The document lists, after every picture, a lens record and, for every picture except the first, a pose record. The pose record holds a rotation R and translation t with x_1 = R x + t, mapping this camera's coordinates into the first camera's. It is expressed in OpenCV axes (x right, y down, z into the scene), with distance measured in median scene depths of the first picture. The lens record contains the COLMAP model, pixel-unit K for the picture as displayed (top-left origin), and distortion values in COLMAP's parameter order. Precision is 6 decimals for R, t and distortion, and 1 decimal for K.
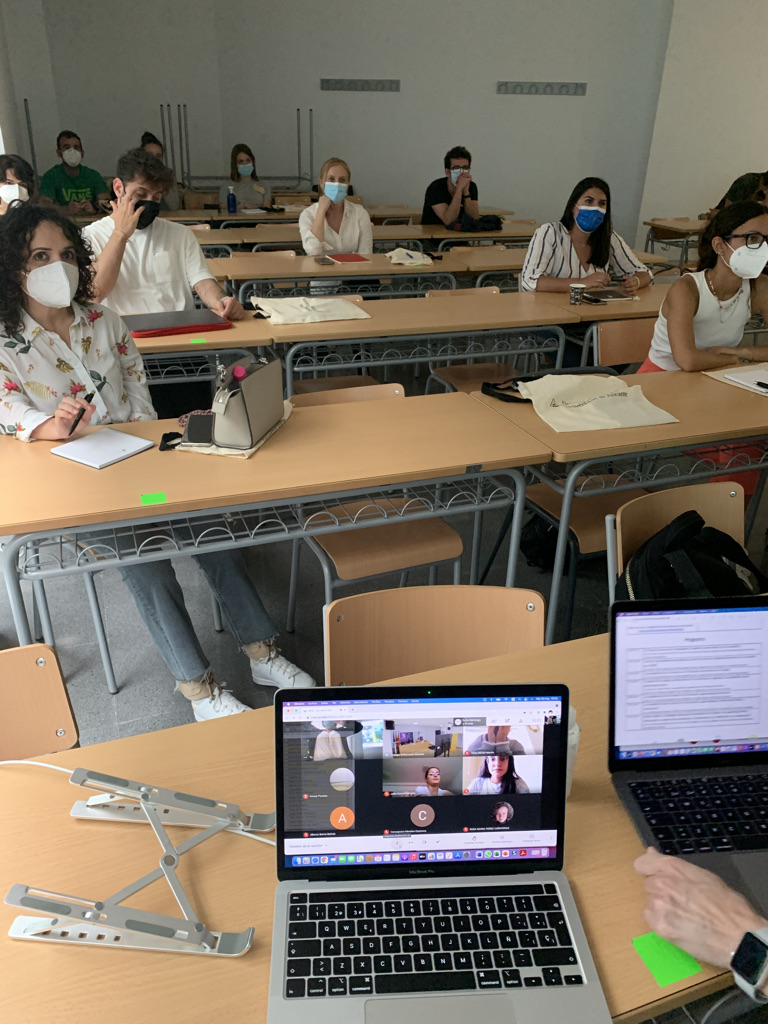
lens RADIAL K [[783.9, 0, 384.0], [0, 783.9, 512.0], [0, 0, 1]] dist [0.009720, -0.002224]
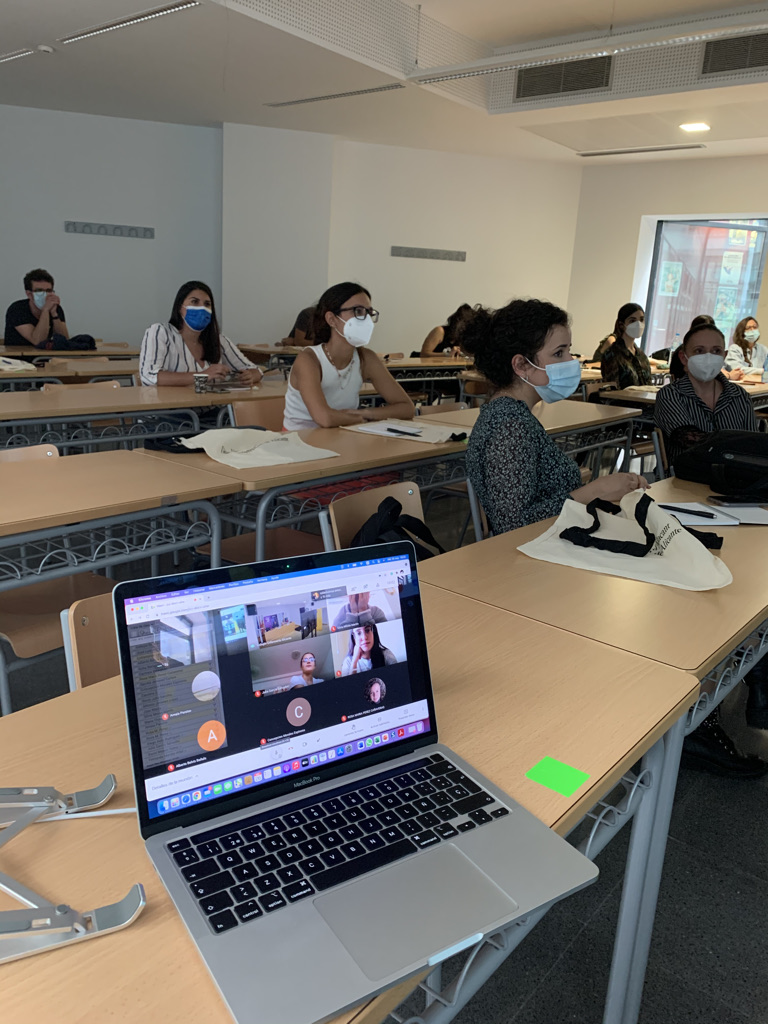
lens RADIAL K [[780.6, 0, 384.0], [0, 780.6, 512.0], [0, 0, 1]] dist [0.087113, -0.224804]
pose [[0.863484, -0.102319, 0.493889, -0.280662], [0.196971, 0.969859, -0.143445, 0.313990], [-0.464325, 0.221144, 0.857611, 0.149857]]
